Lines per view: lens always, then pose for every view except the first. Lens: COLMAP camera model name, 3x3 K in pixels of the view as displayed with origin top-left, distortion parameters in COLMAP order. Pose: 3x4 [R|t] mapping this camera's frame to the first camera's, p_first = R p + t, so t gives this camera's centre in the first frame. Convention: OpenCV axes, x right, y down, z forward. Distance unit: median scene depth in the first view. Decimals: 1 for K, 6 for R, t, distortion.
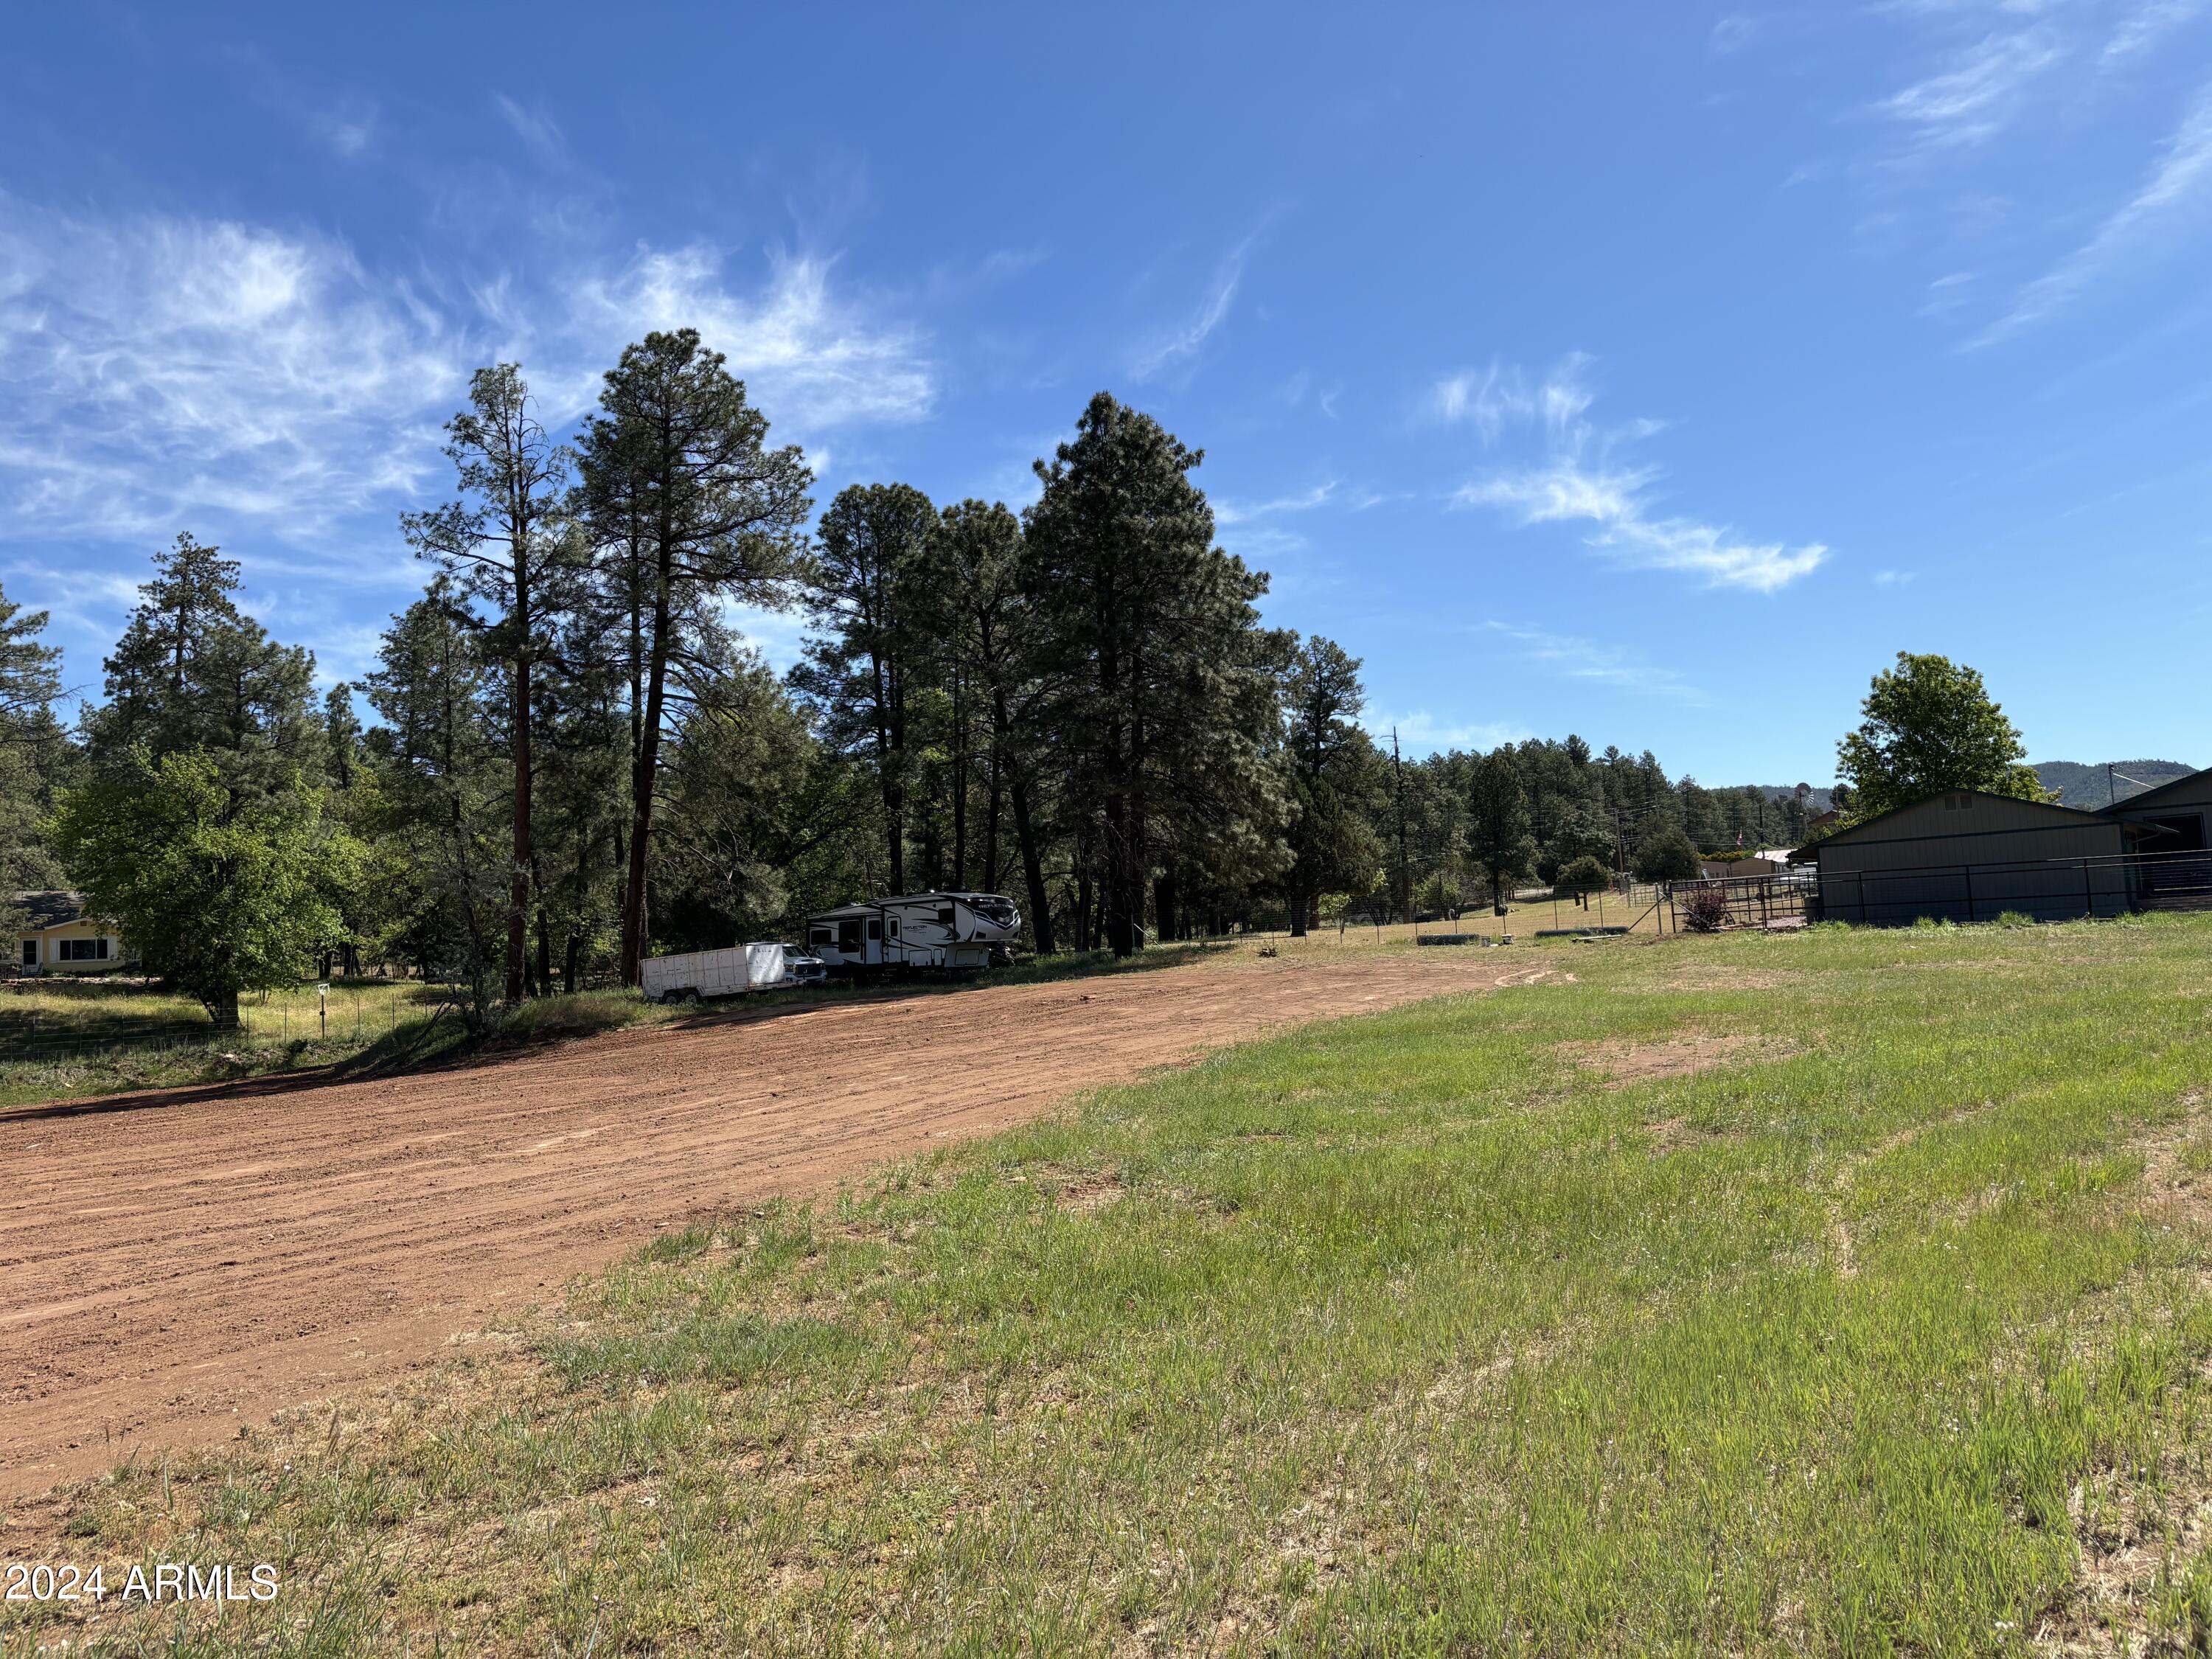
lens RADIAL K [[1644.9, 0, 1073.6], [0, 1644.9, 828.5], [0, 0, 1]] dist [0.055426, -0.057238]
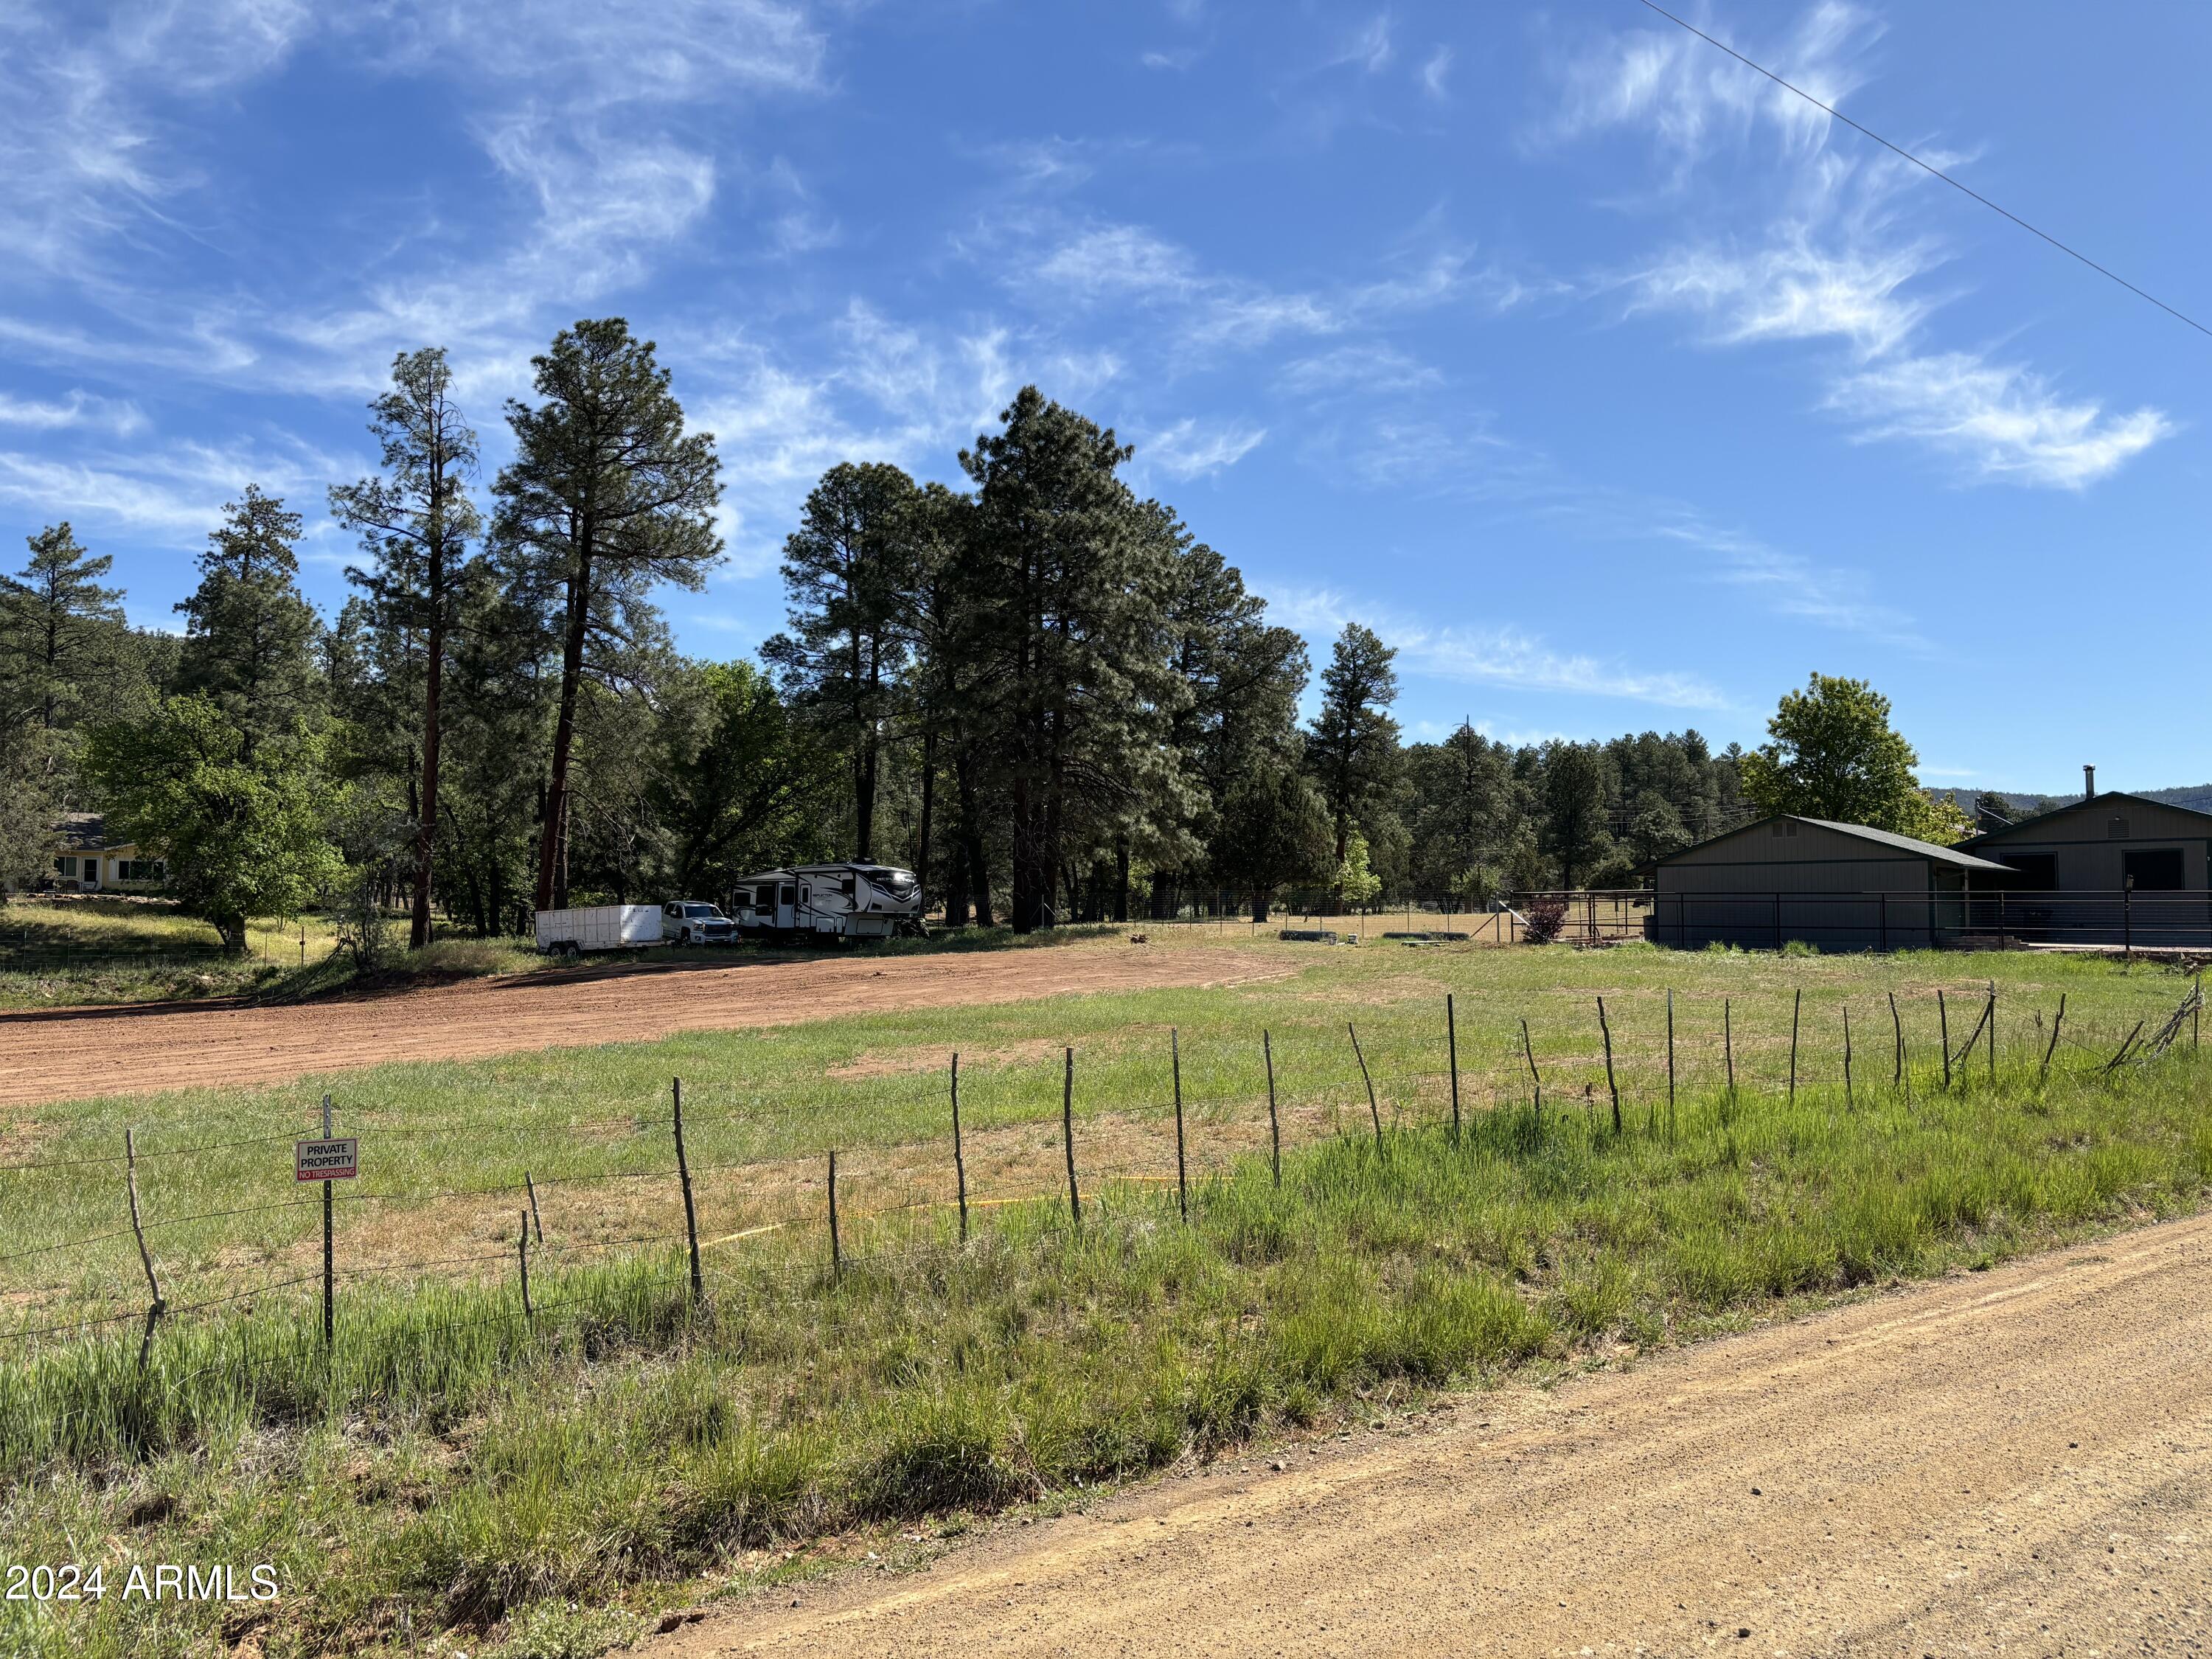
lens RADIAL K [[1649.7, 0, 1113.9], [0, 1649.7, 848.2], [0, 0, 1]] dist [0.008040, -0.008350]
pose [[0.995869, 0.053176, -0.073607, 0.159806], [-0.050693, 0.998094, 0.035201, -0.015830], [0.075338, -0.031324, 0.996666, -0.031665]]
